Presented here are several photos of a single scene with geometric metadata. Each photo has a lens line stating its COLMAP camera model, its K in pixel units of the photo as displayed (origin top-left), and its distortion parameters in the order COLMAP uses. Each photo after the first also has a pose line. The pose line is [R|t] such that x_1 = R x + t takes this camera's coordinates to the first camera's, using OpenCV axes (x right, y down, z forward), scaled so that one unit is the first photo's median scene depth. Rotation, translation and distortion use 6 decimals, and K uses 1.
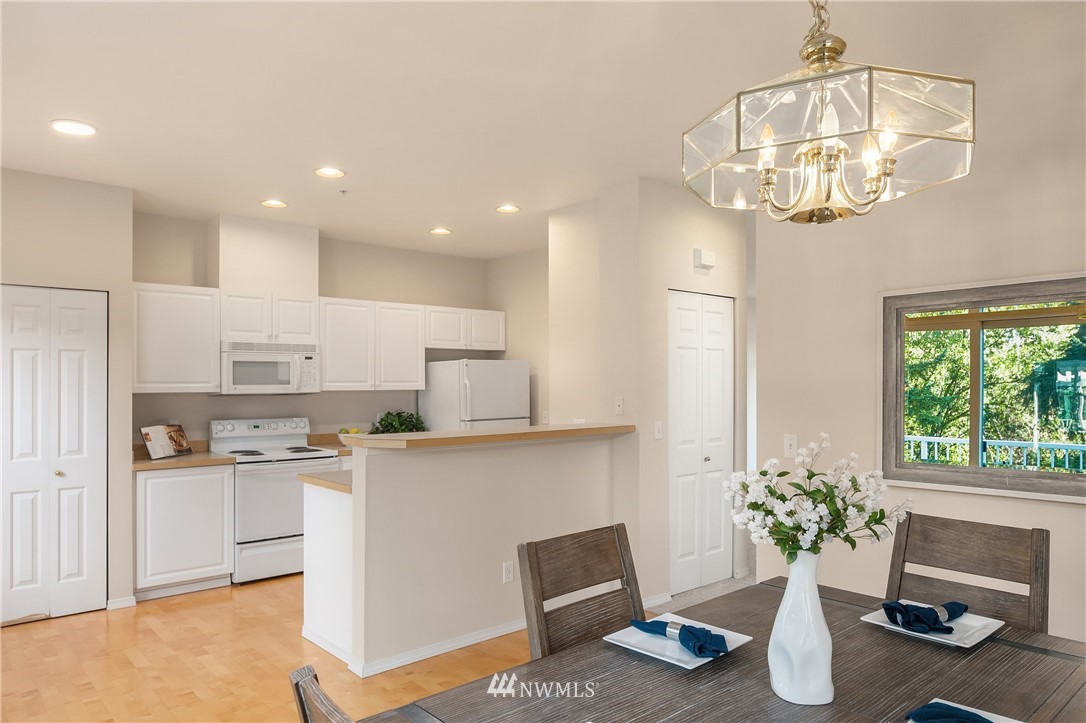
lens RADIAL K [[708.9, 0, 544.1], [0, 708.9, 392.0], [0, 0, 1]] dist [-0.006930, 0.000445]
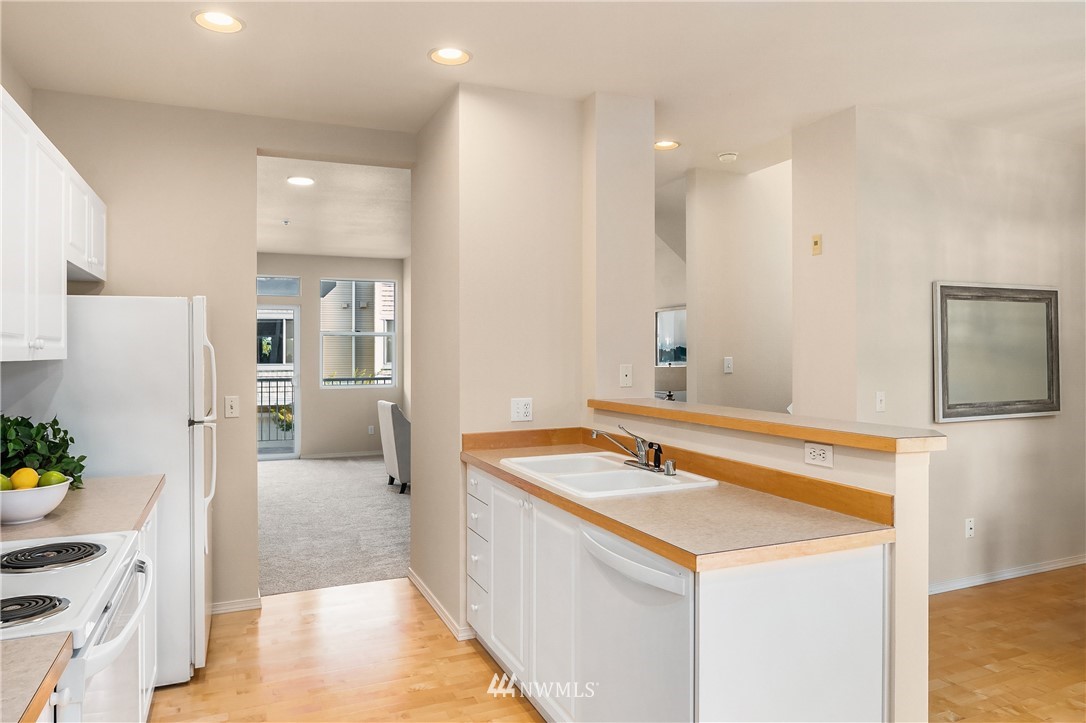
lens RADIAL K [[703.4, 0, 544.0], [0, 703.4, 347.8], [0, 0, 1]] dist [-0.044917, 0.000682]
pose [[0.290192, 0.010074, 0.956915, -0.576153], [0.007289, 0.999892, -0.012737, -0.003419], [-0.956941, 0.010671, 0.290088, 0.731633]]
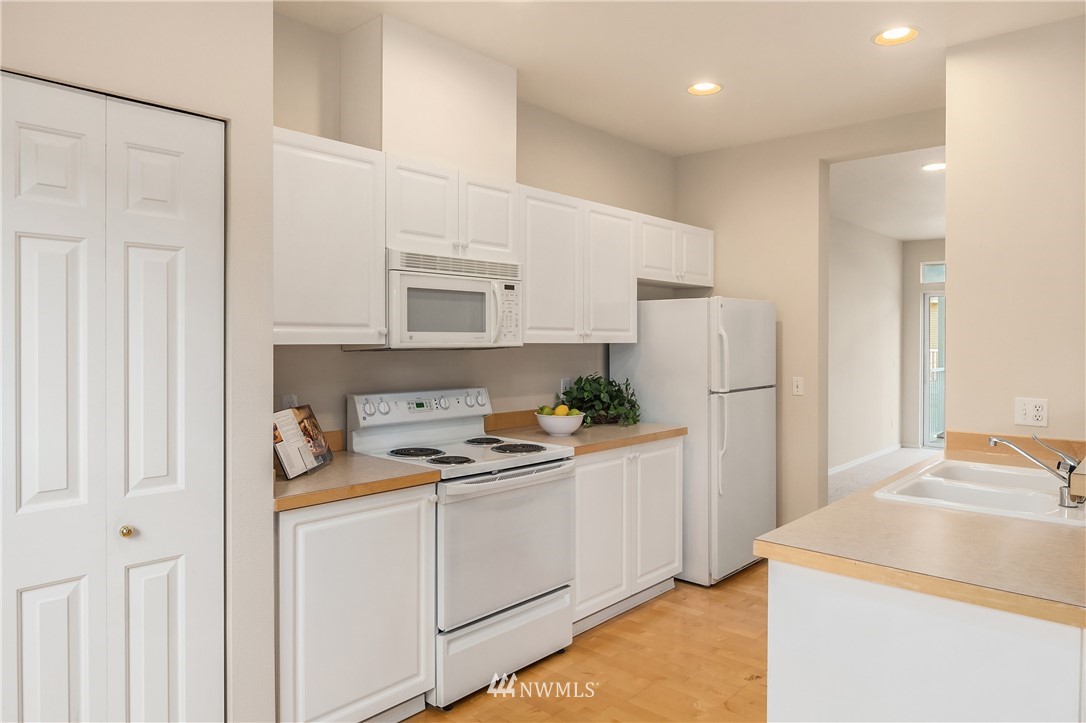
lens RADIAL K [[708.2, 0, 543.0], [0, 708.2, 361.5], [0, 0, 1]] dist [0.000924, -0.001171]
pose [[0.994150, 0.010226, 0.107526, -0.388325], [-0.012927, 0.999617, 0.024452, -0.001618], [-0.107234, -0.025699, 0.993902, 0.440544]]
